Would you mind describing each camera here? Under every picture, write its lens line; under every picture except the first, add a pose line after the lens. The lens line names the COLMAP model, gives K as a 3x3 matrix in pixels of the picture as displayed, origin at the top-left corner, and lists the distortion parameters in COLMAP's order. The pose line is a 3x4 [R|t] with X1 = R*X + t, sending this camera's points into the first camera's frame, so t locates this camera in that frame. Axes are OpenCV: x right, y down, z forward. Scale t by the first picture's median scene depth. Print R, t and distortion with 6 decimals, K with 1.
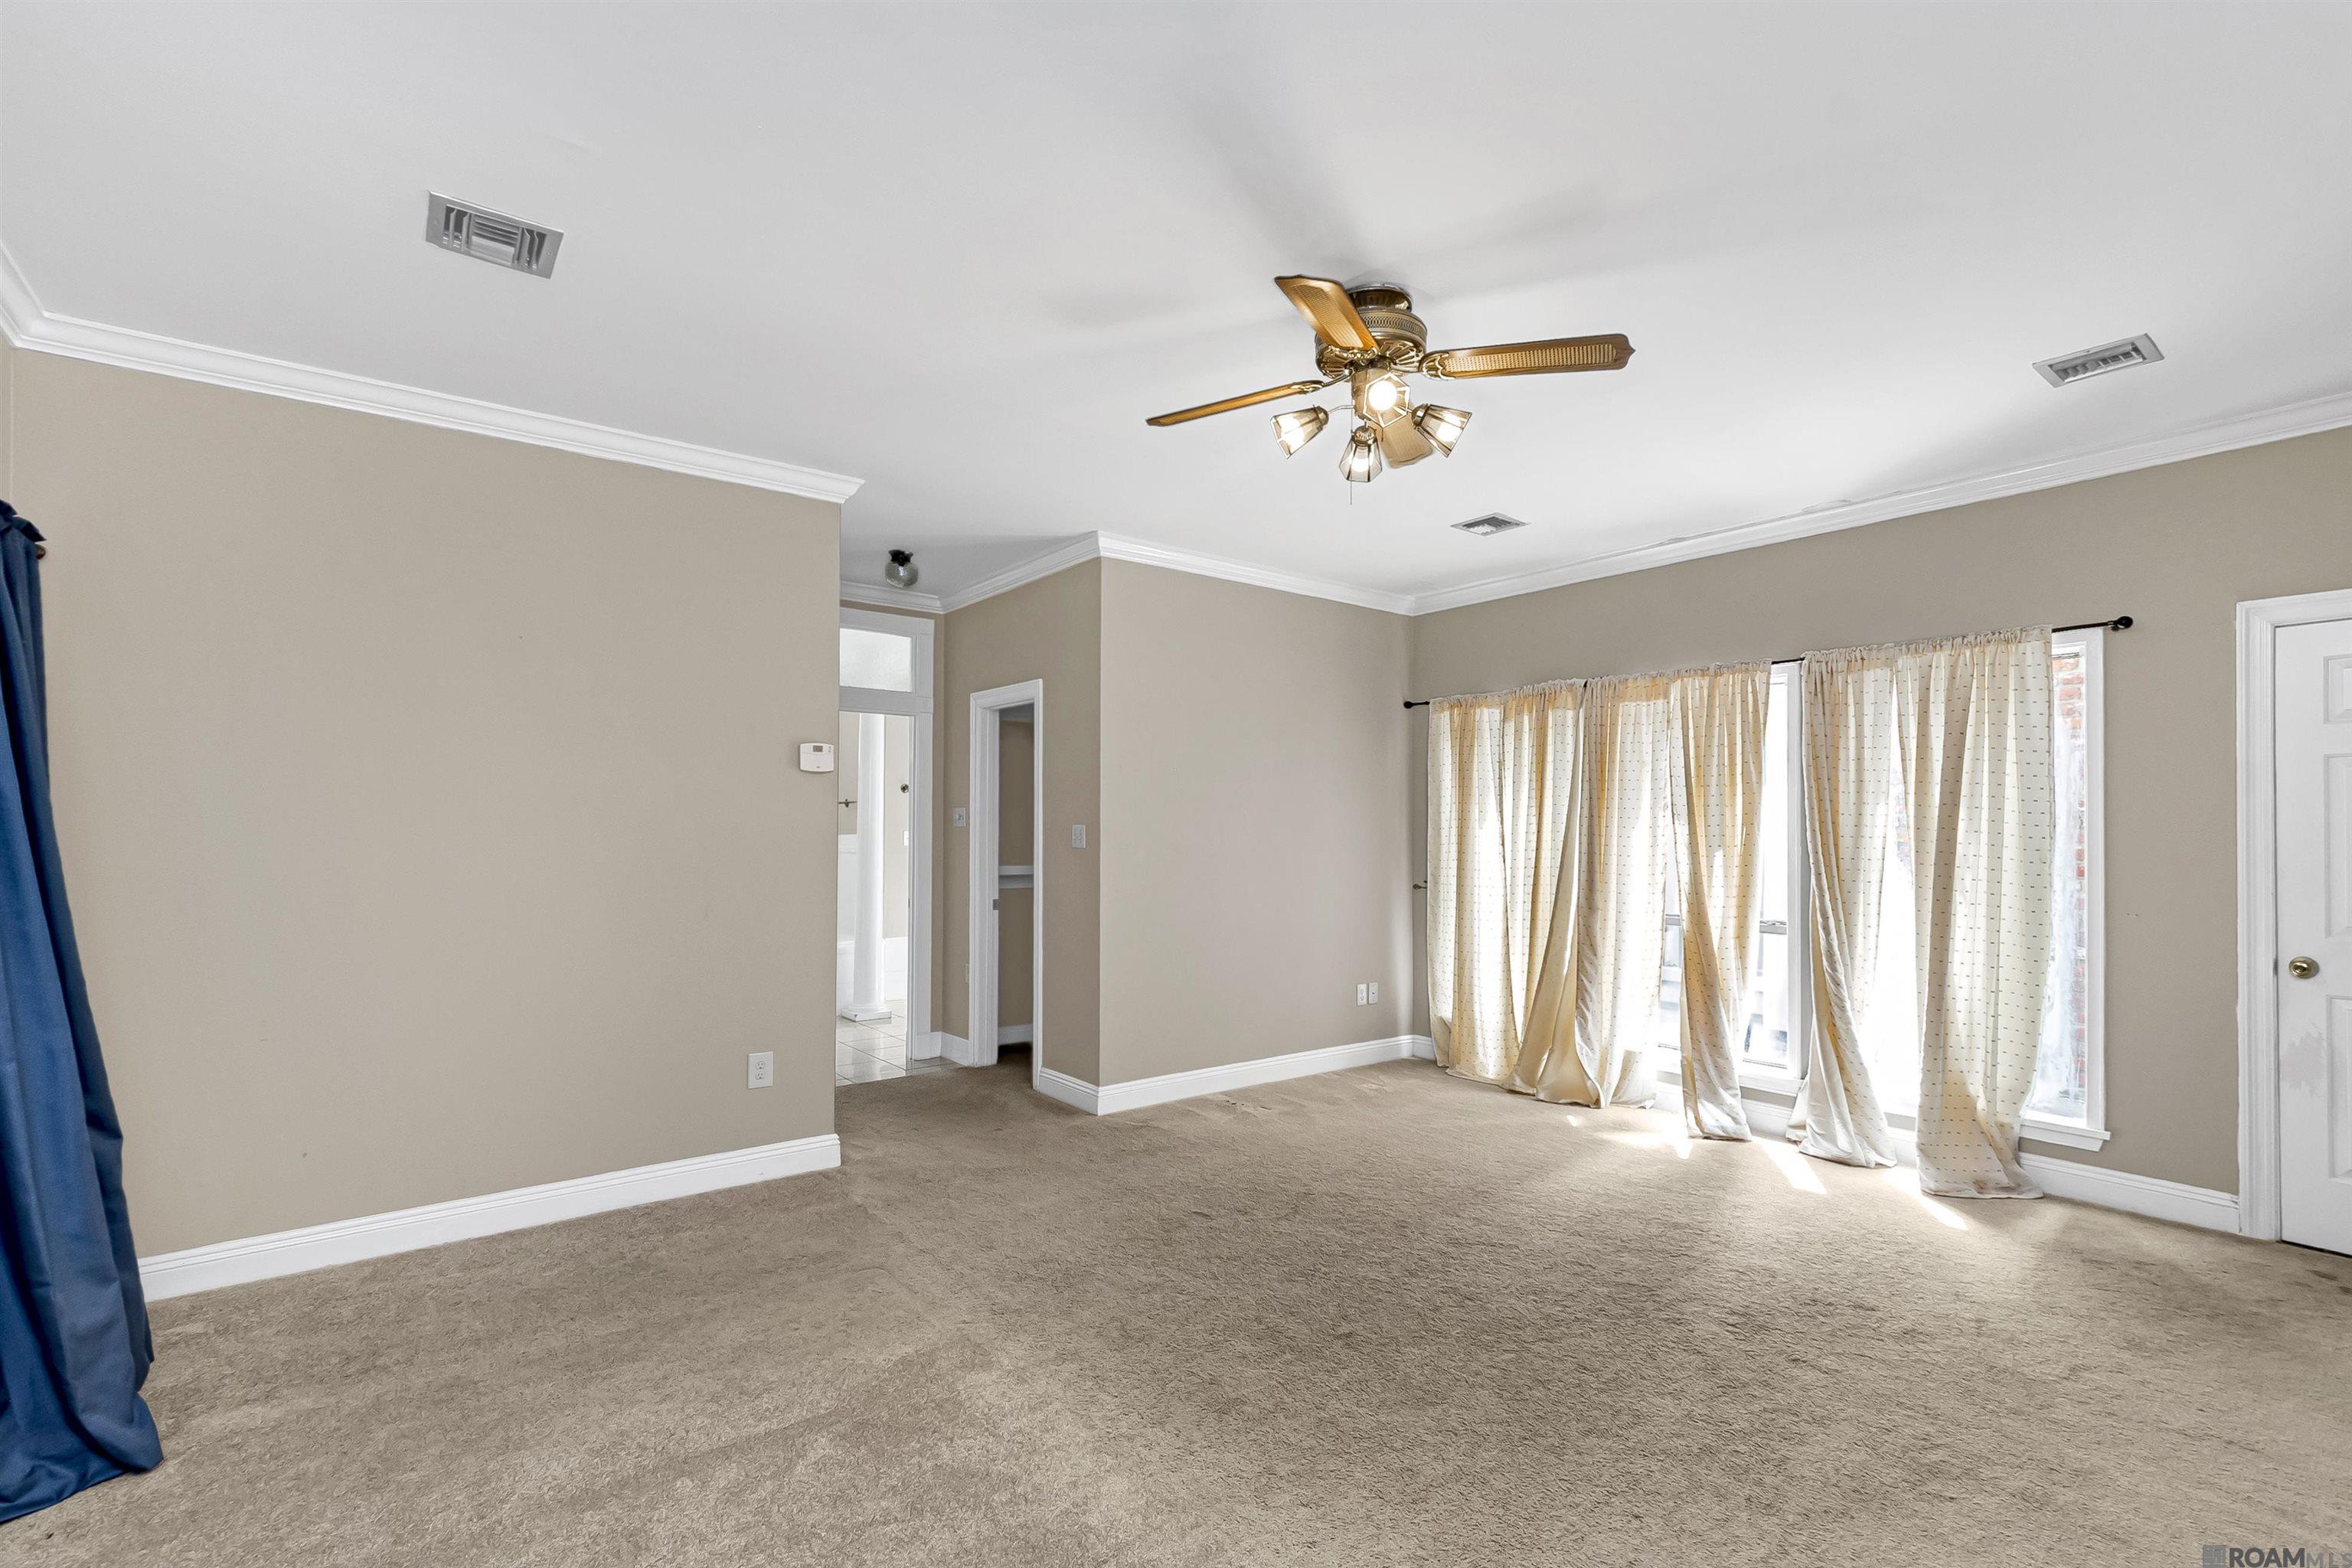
lens RADIAL K [[1057.8, 0, 1174.1], [0, 1057.8, 819.7], [0, 0, 1]] dist [-0.000813, -0.000212]
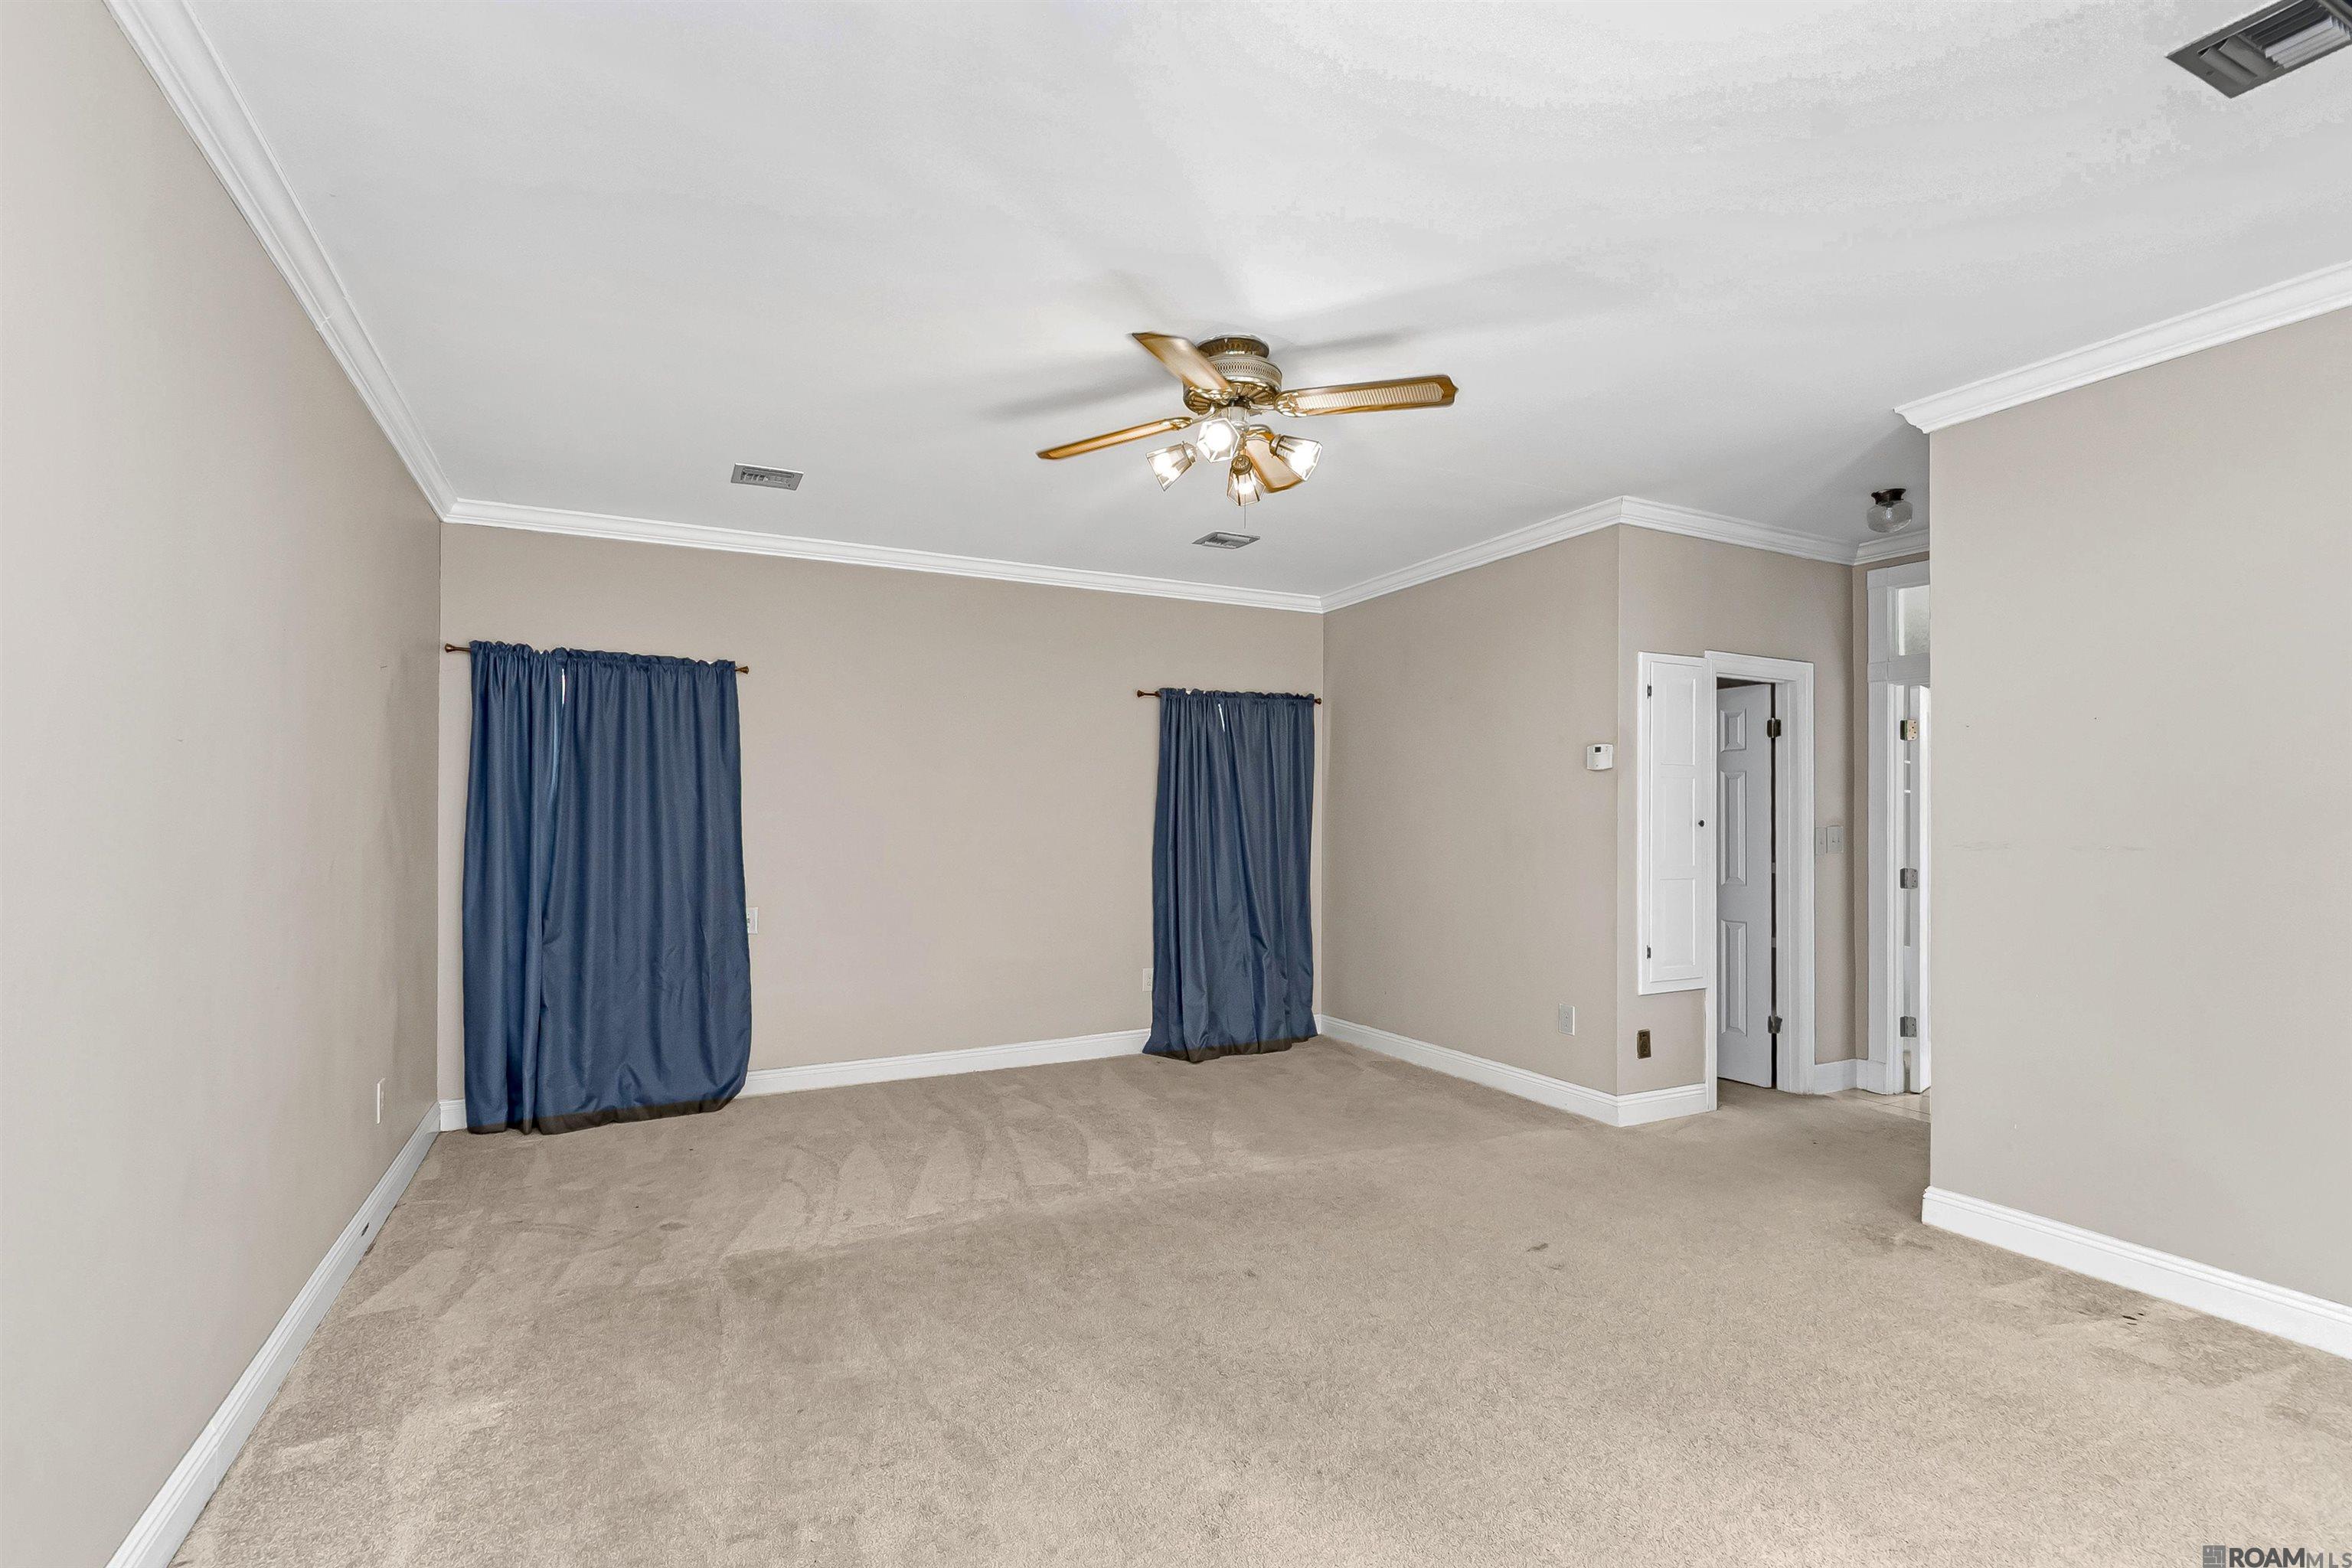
lens RADIAL K [[1057.8, 0, 1174.1], [0, 1057.8, 819.7], [0, 0, 1]] dist [-0.000813, -0.000212]
pose [[-0.197551, -0.002847, -0.980288, 0.736893], [0.004730, 0.999981, -0.003858, 0.009352], [0.980281, -0.005399, -0.197534, 0.658134]]
